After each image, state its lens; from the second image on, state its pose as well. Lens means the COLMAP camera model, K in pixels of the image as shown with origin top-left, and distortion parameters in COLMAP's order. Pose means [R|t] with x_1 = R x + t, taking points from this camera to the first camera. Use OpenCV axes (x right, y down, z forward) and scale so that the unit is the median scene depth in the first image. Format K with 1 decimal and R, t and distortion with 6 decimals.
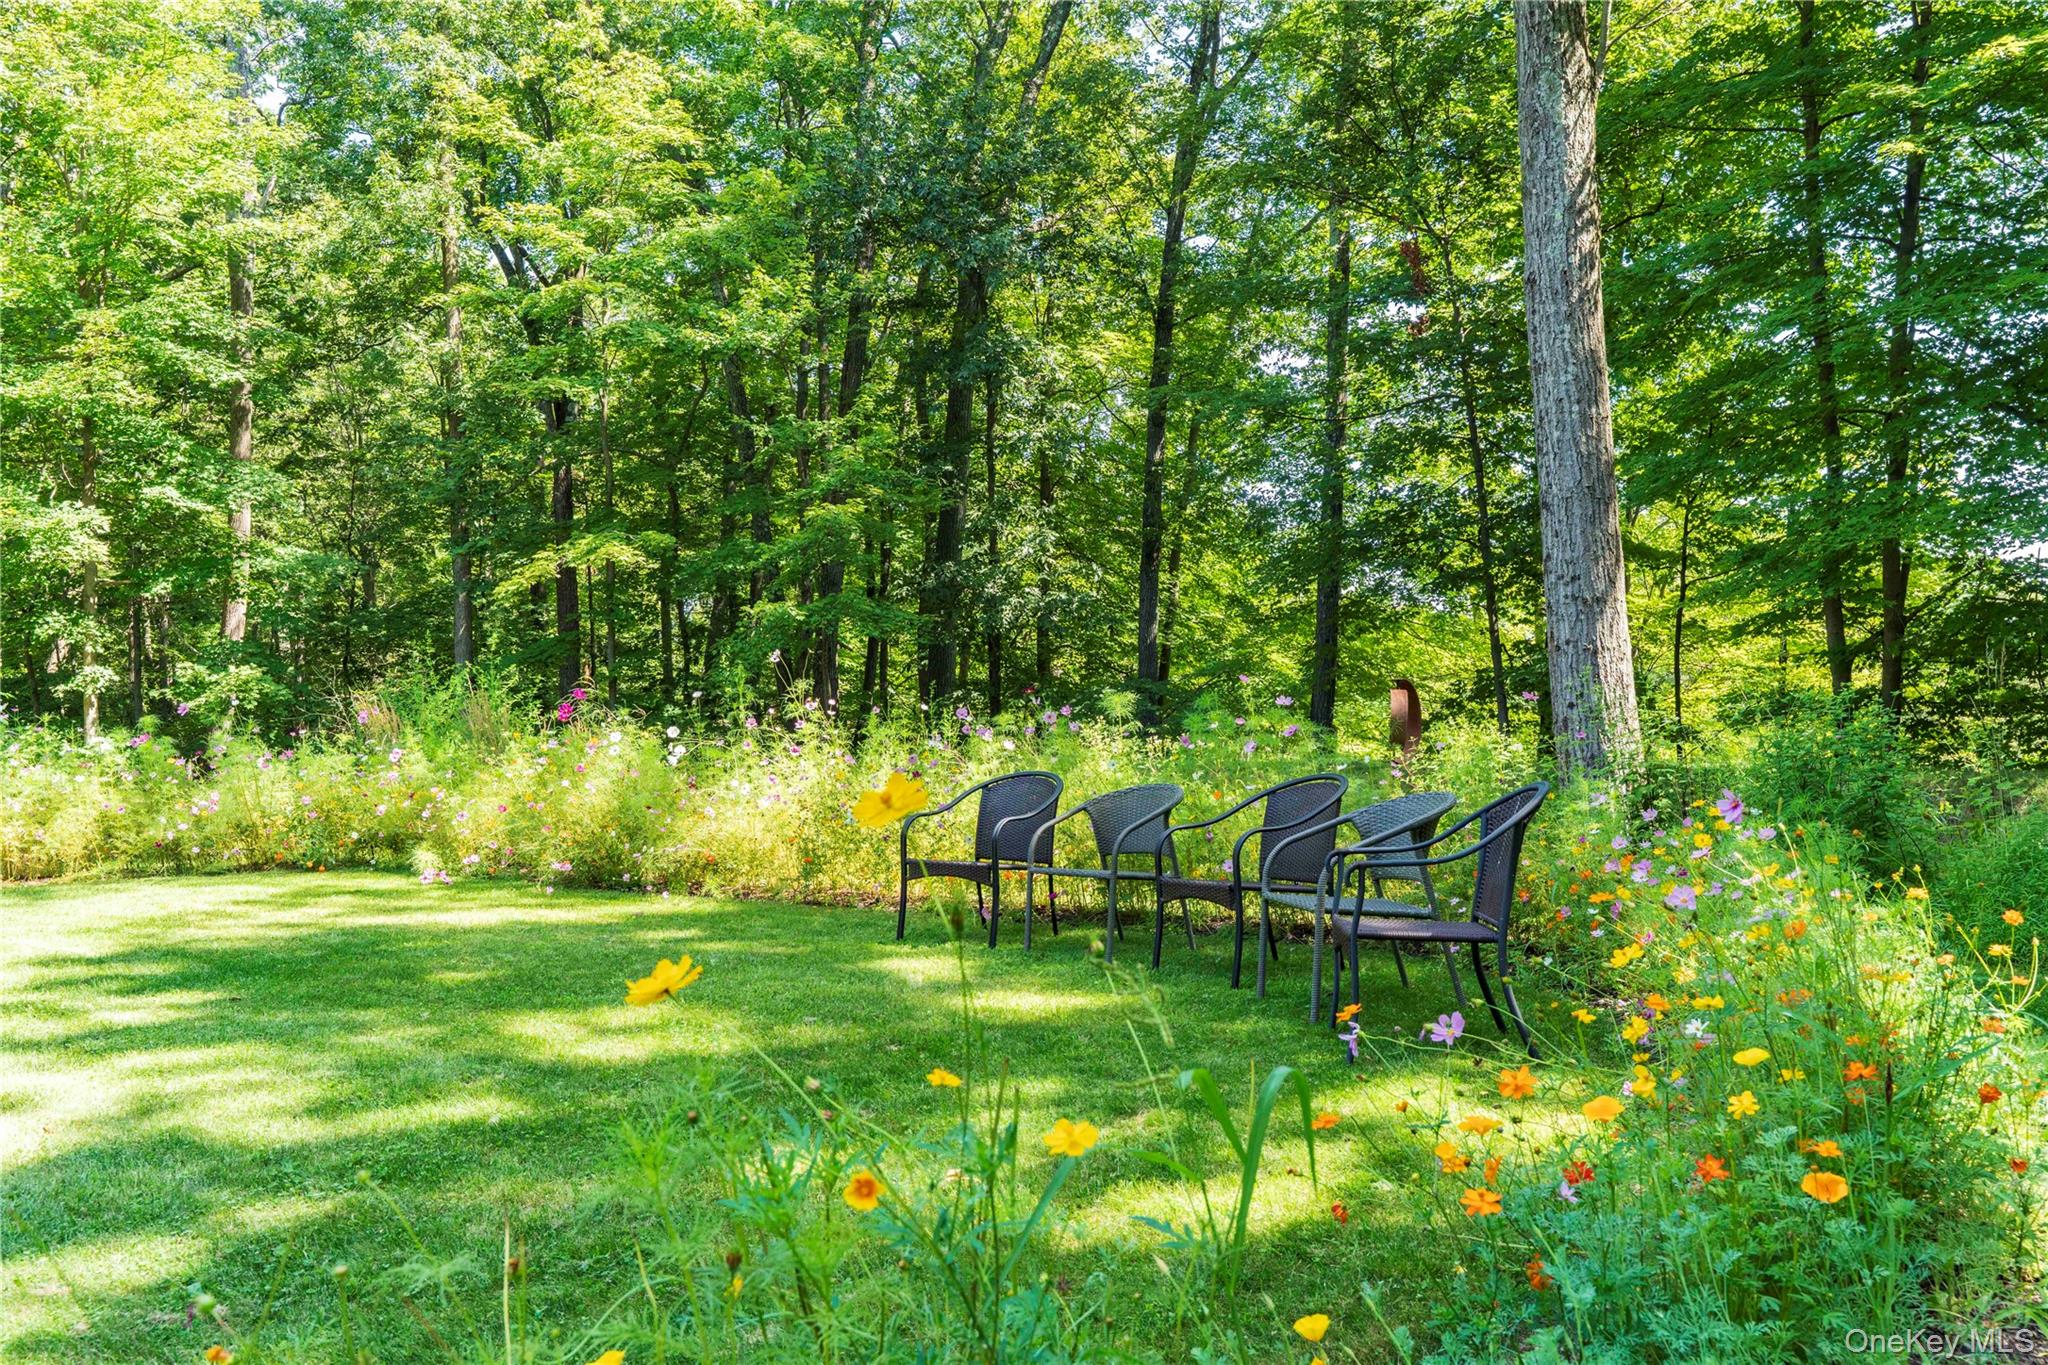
lens RADIAL K [[1686.8, 0, 1026.3], [0, 1686.8, 685.5], [0, 0, 1]] dist [-0.001700, 0.000007]
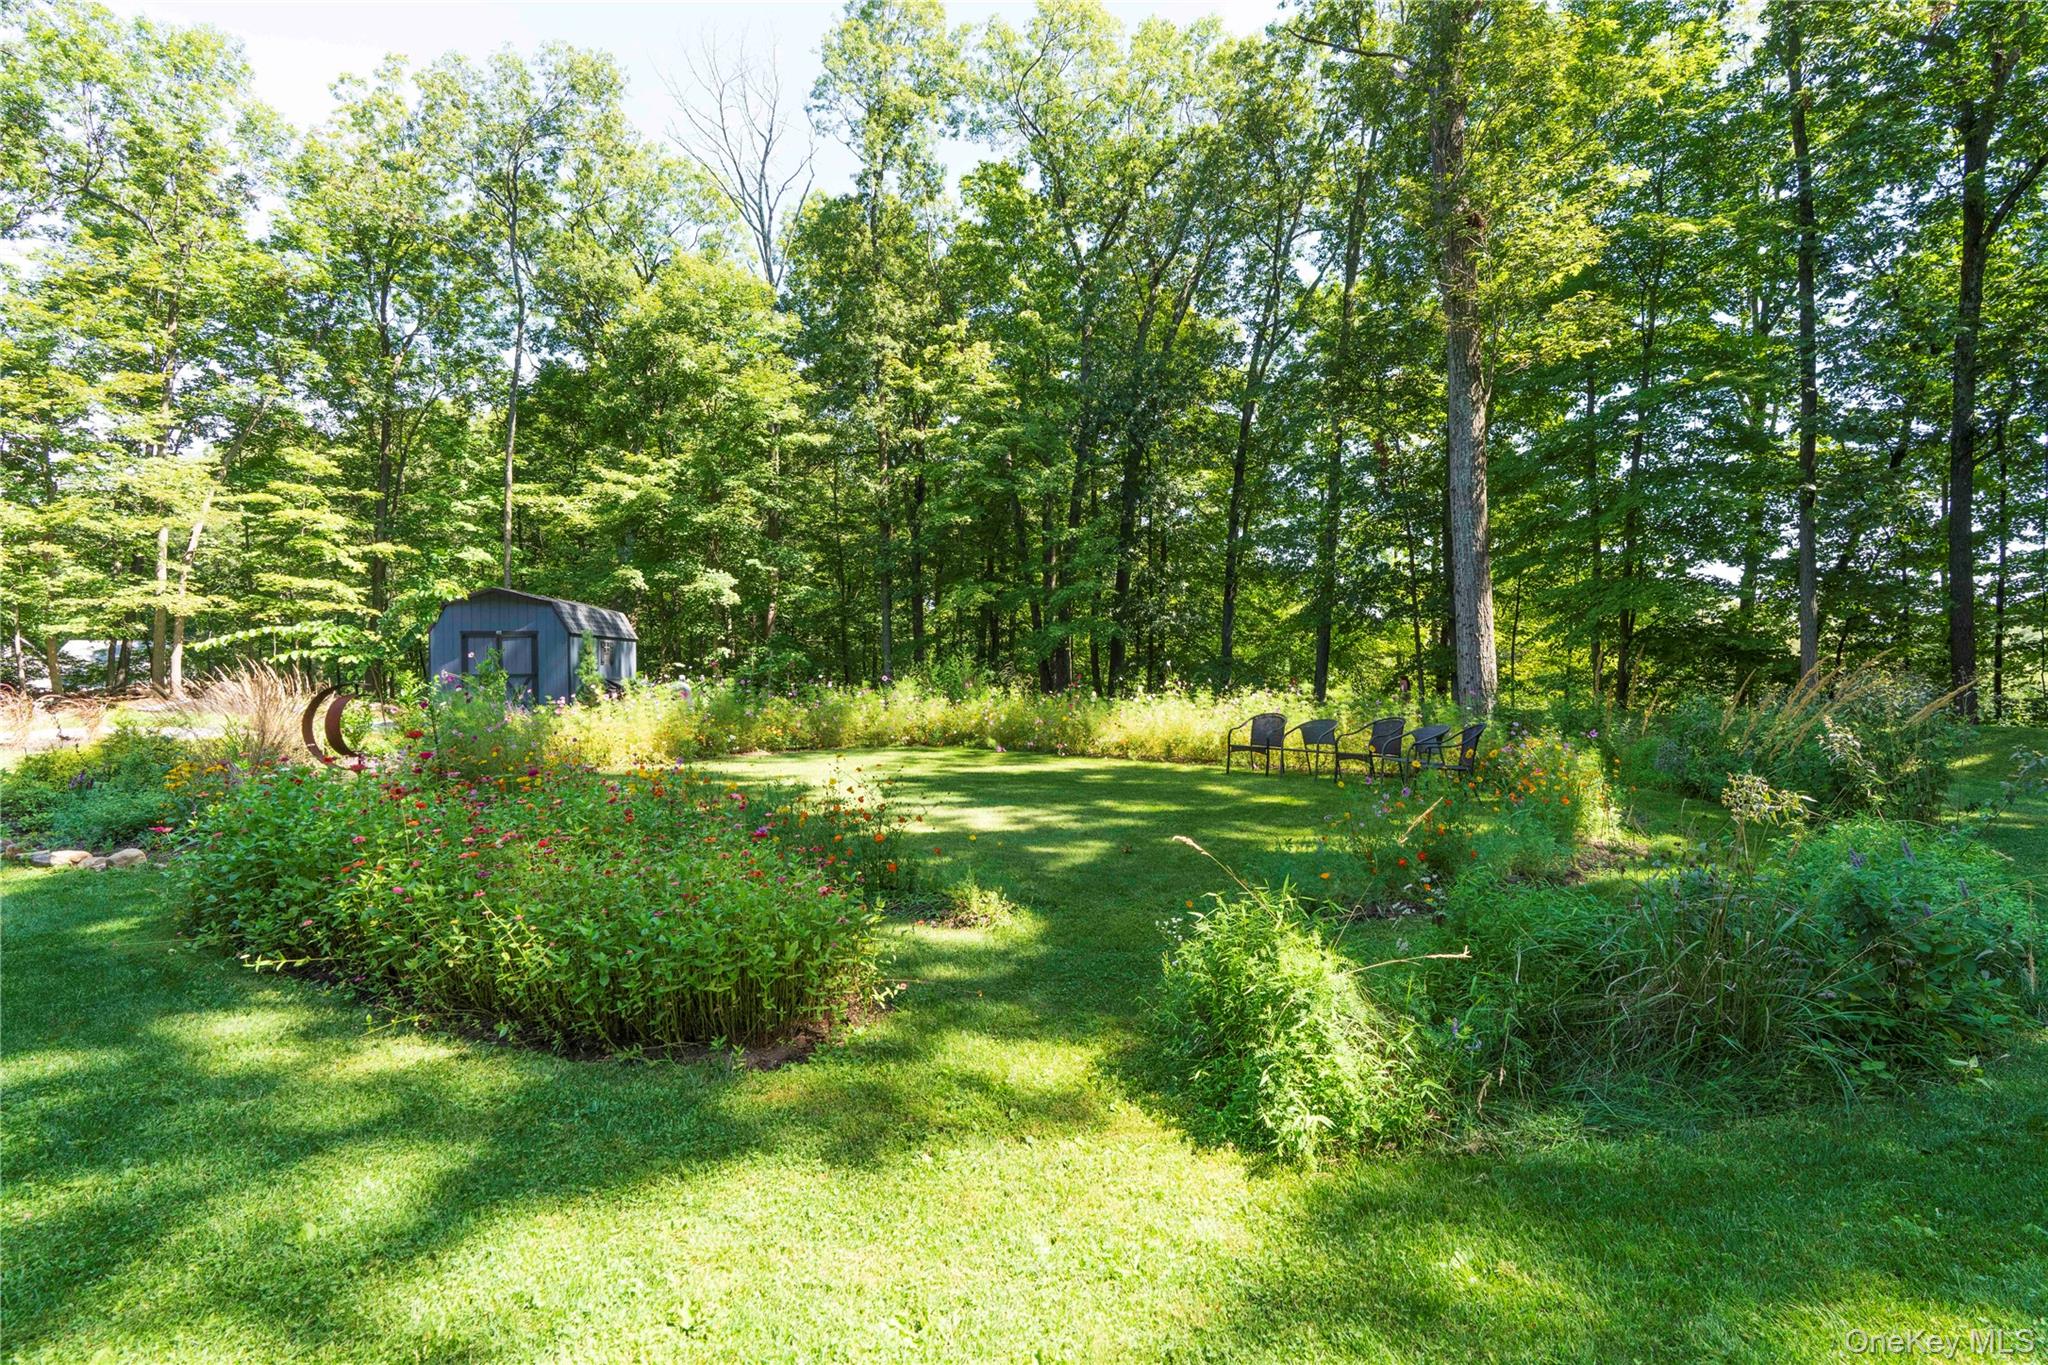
lens RADIAL K [[1059.9, 0, 1014.0], [0, 1059.9, 684.1], [0, 0, 1]] dist [-0.000751, -0.000118]
pose [[0.997731, 0.009941, -0.066591, -0.117753], [-0.007359, 0.999216, 0.038908, -0.023005], [0.066926, -0.038330, 0.997021, -0.282782]]
